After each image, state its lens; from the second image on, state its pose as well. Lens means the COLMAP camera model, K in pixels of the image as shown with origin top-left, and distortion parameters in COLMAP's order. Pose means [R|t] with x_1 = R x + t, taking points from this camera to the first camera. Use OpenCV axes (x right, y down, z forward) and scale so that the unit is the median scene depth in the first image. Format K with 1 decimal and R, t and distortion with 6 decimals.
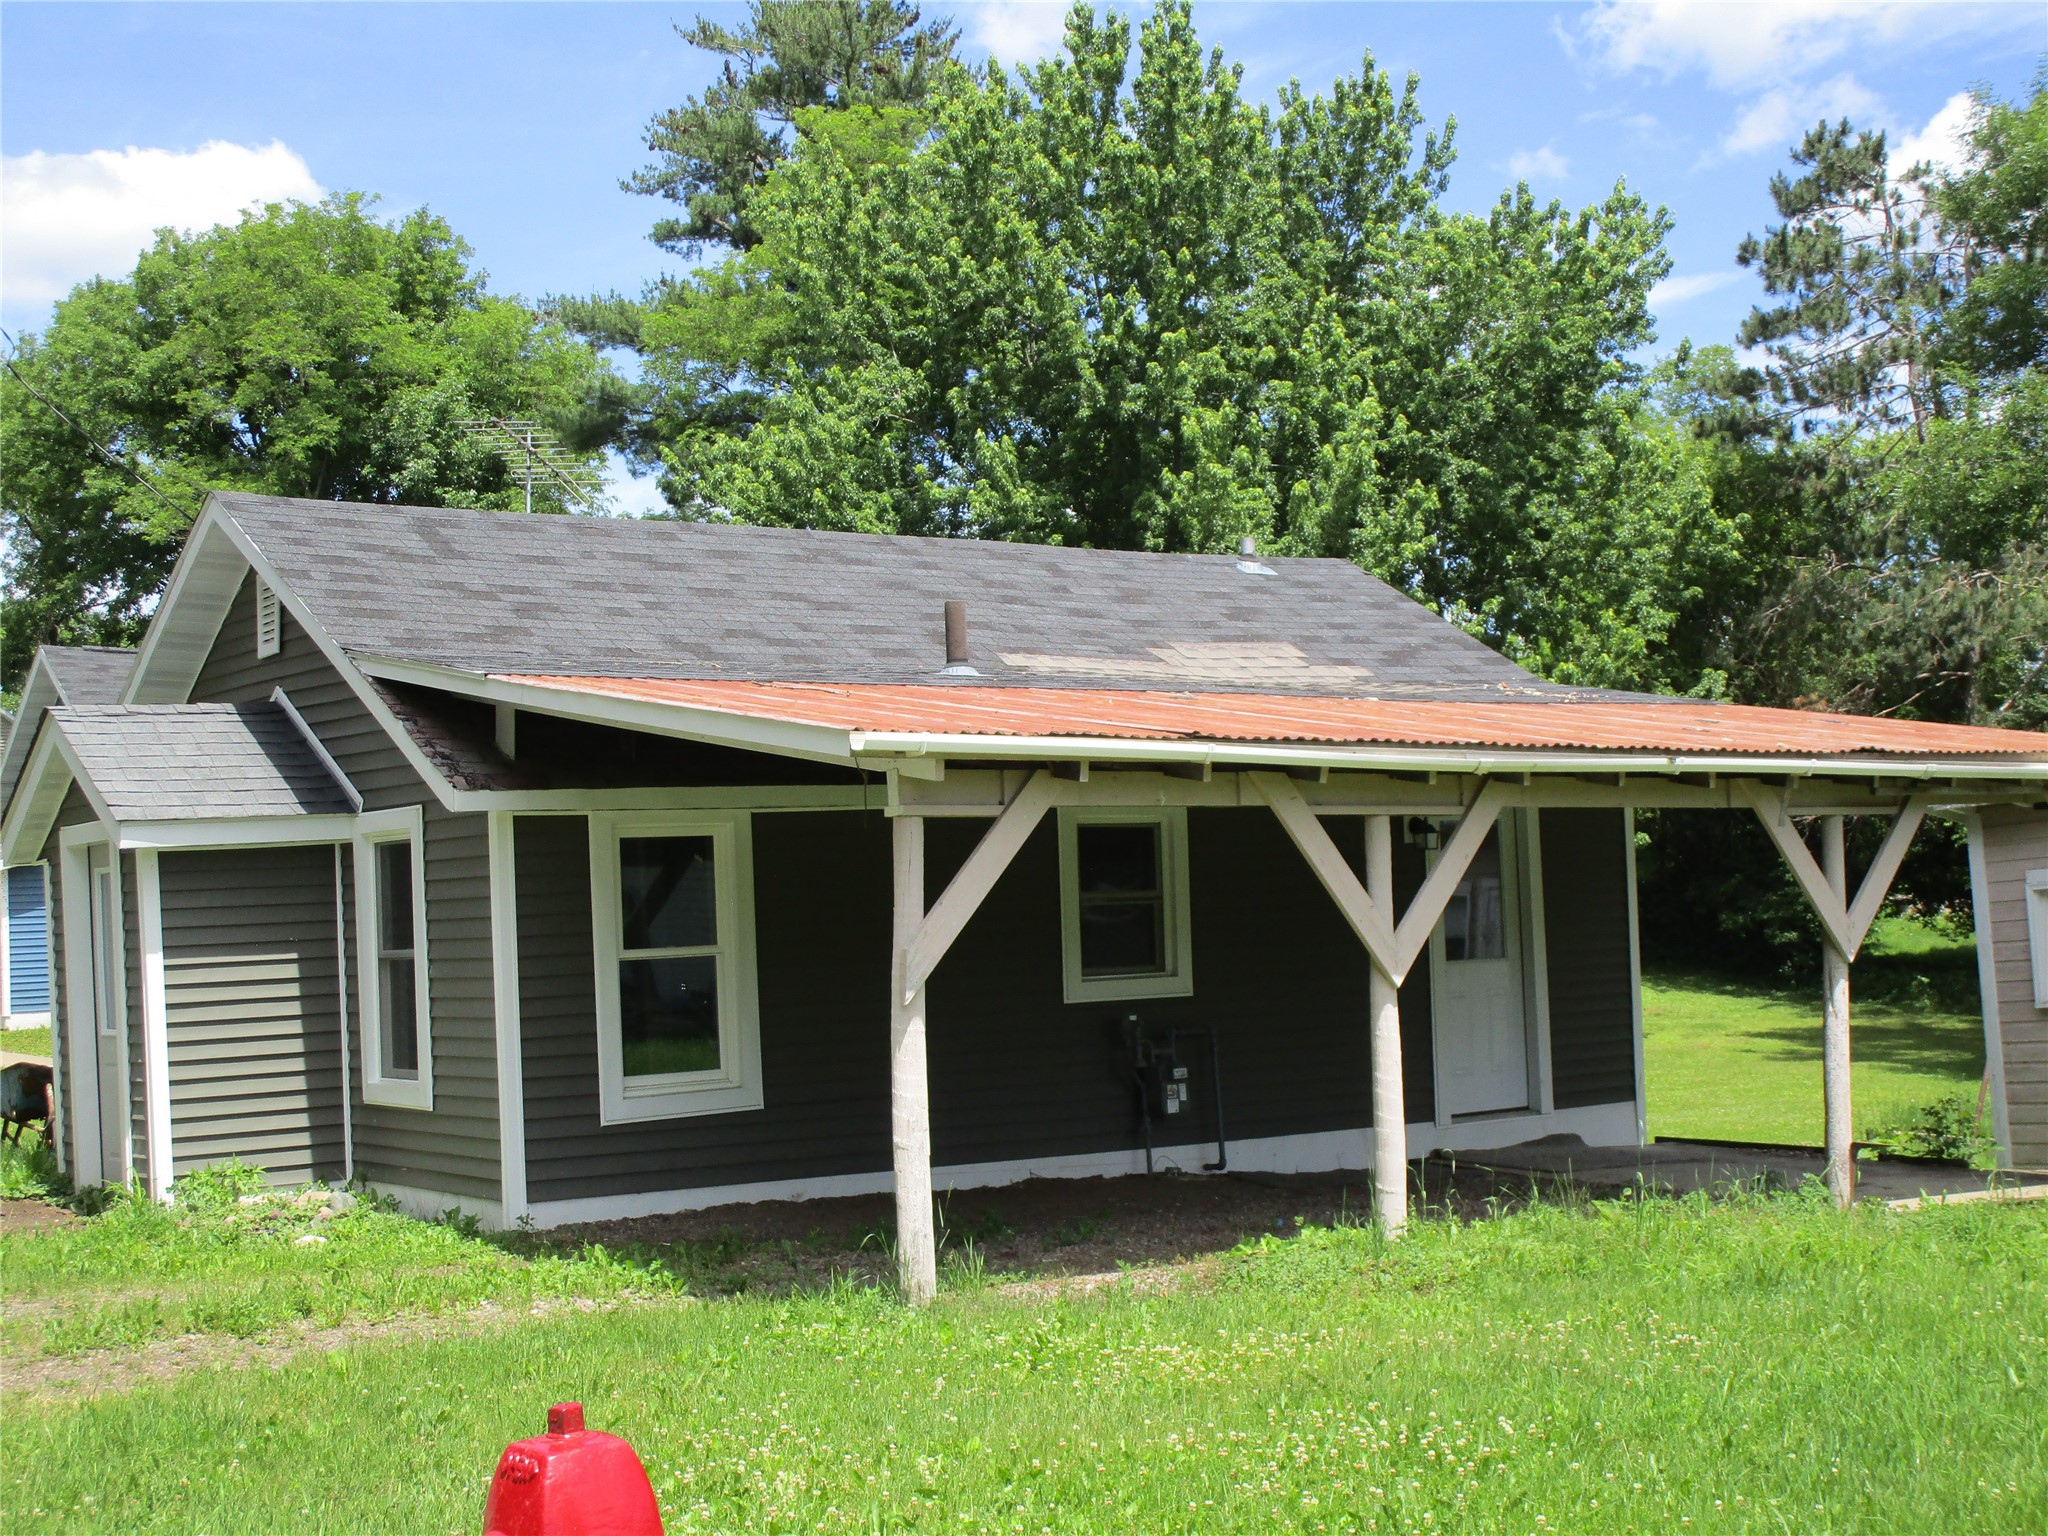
lens RADIAL K [[2813.4, 0, 1024.0], [0, 2813.4, 768.0], [0, 0, 1]] dist [0.026820, 0.005668]
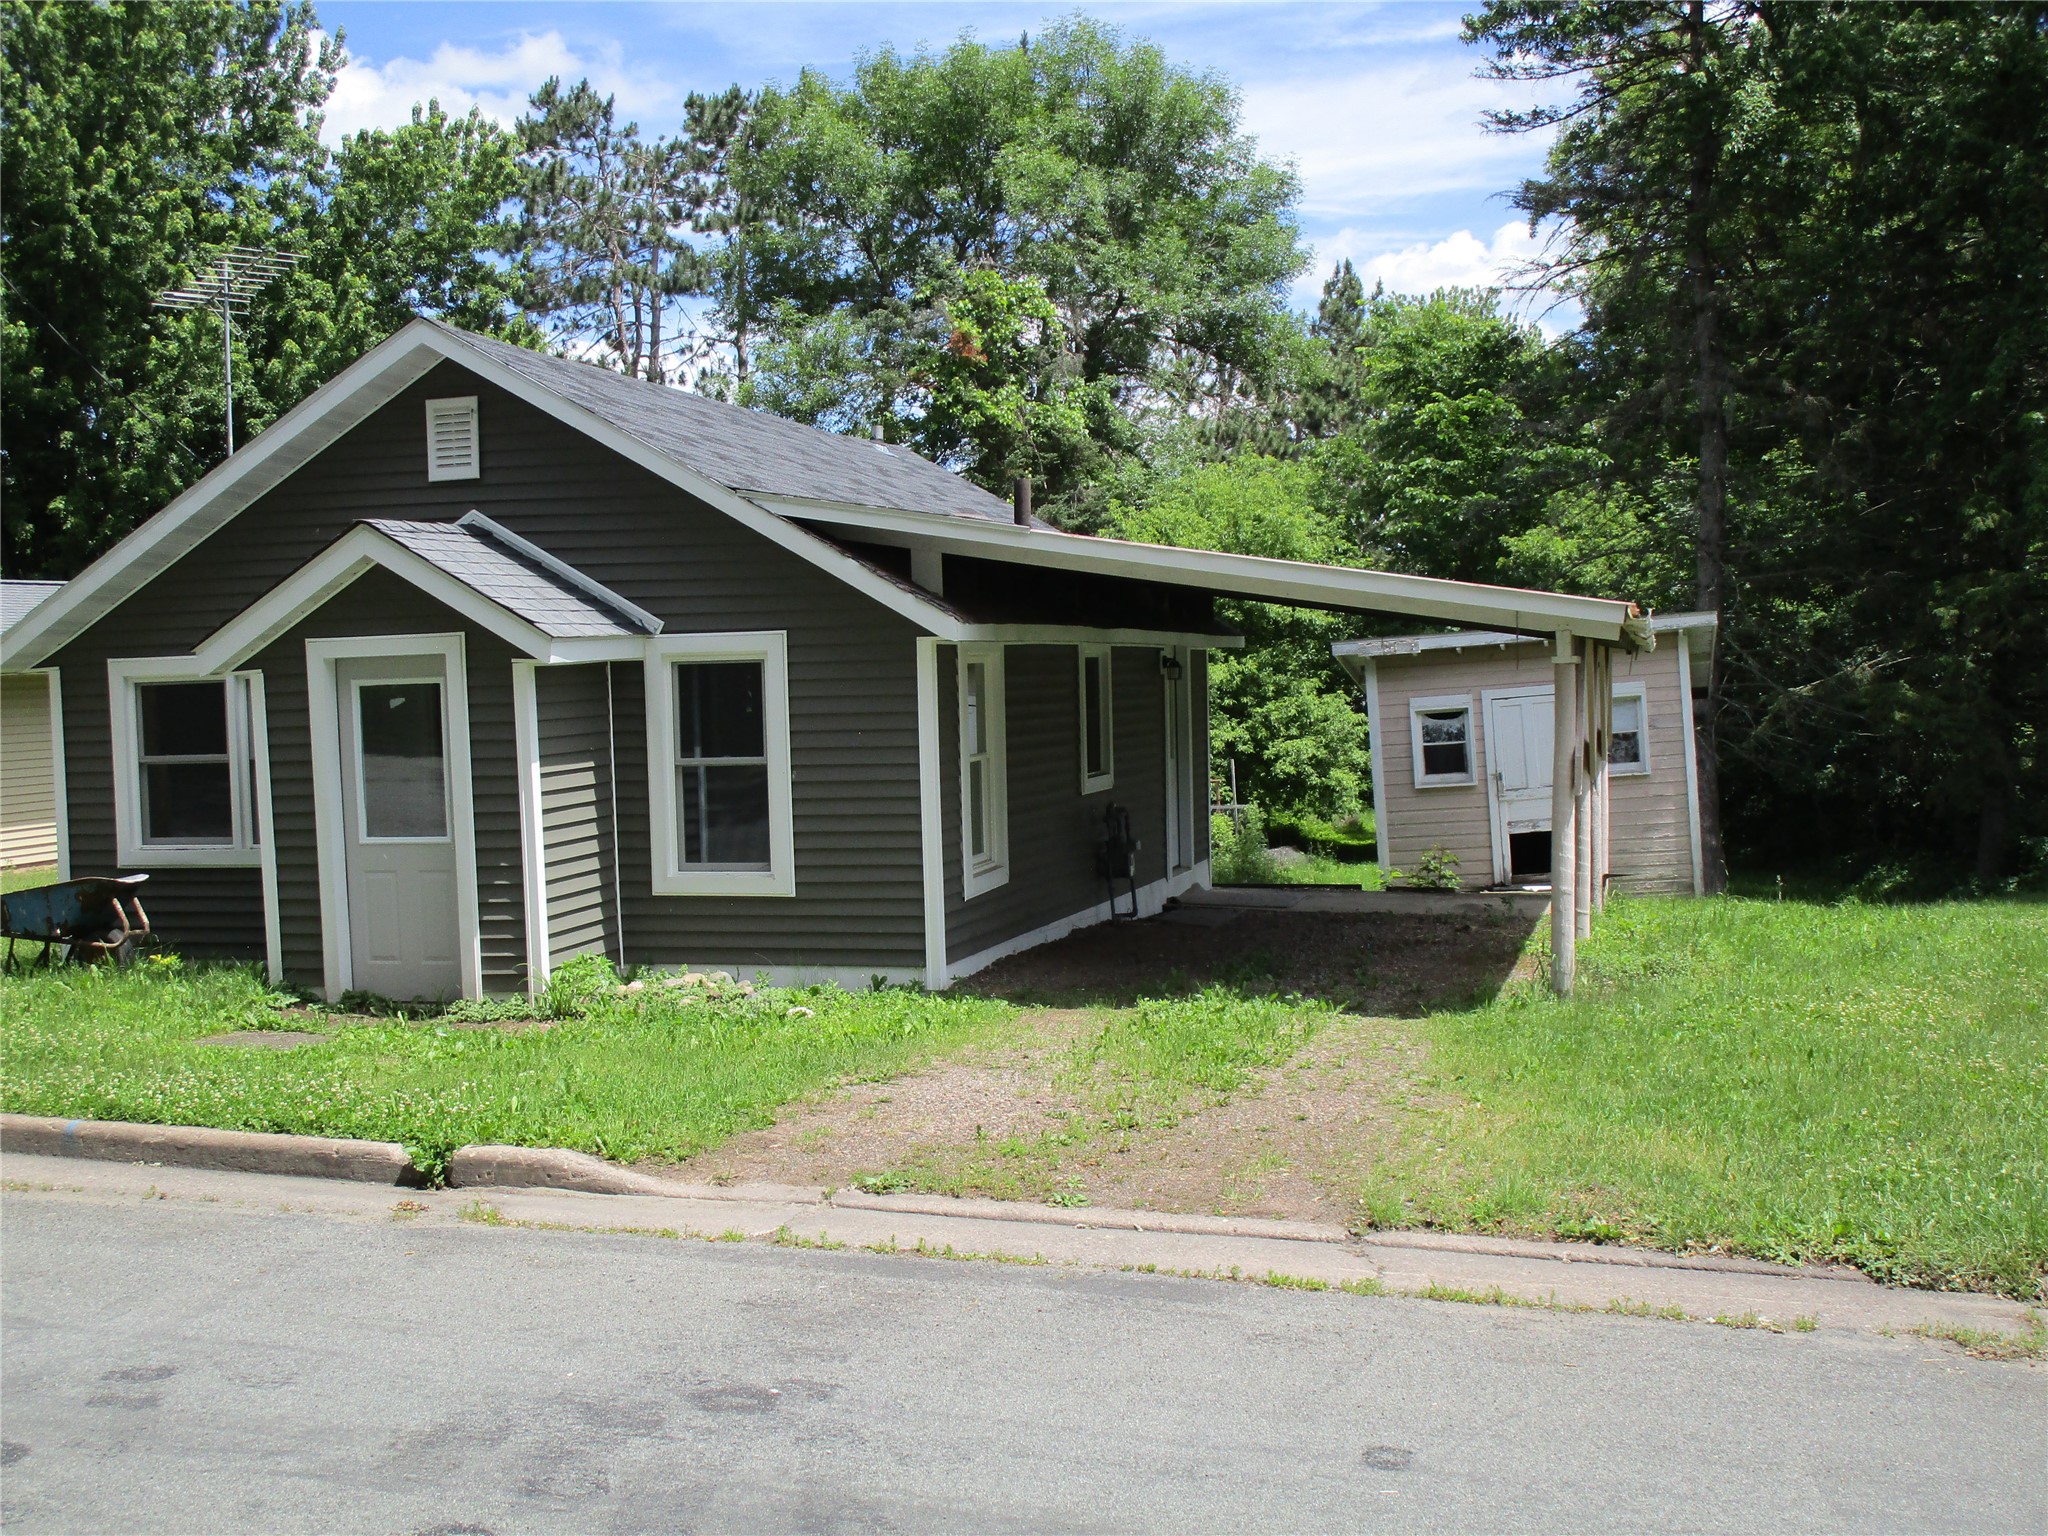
lens RADIAL K [[2395.3, 0, 1100.6], [0, 2395.3, 770.9], [0, 0, 1]] dist [-0.027553, -0.203075]
pose [[0.763675, -0.008340, 0.645548, -0.241477], [-0.036926, 0.997715, 0.056572, 0.003321], [-0.644545, -0.067040, 0.761622, 0.057758]]
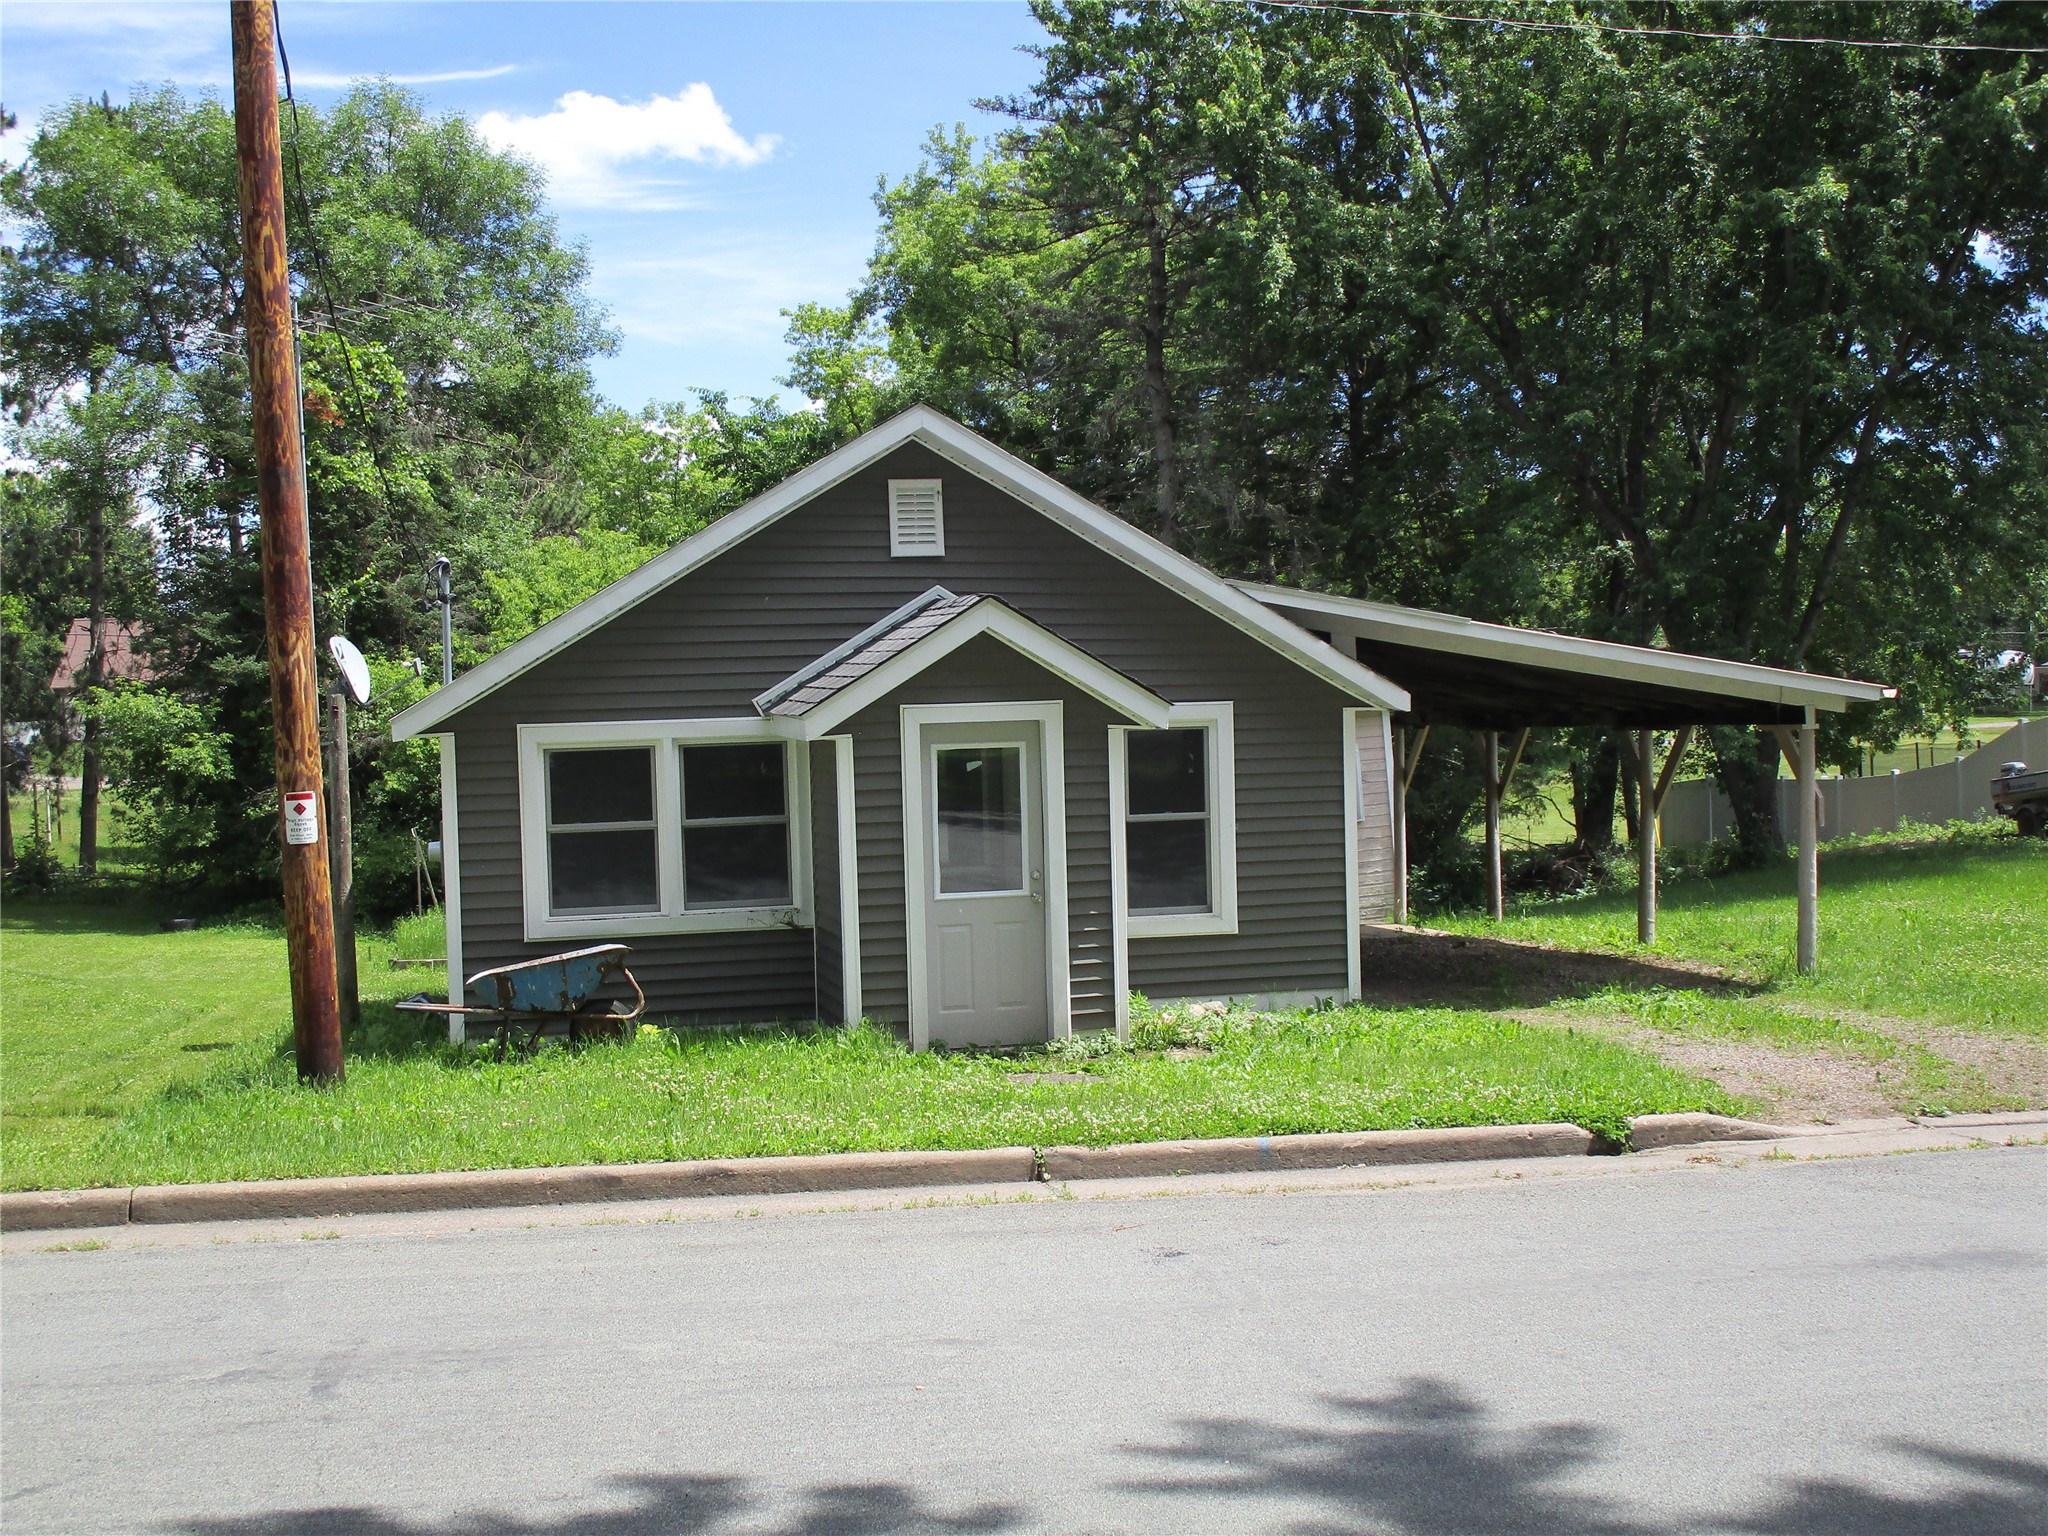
lens RADIAL K [[2395.3, 0, 1100.6], [0, 2395.3, 770.9], [0, 0, 1]] dist [-0.027553, -0.203075]
pose [[0.327713, 0.007360, 0.944749, -0.436134], [-0.036516, 0.999321, 0.004881, 0.014859], [-0.944071, -0.036098, 0.327760, 0.244484]]
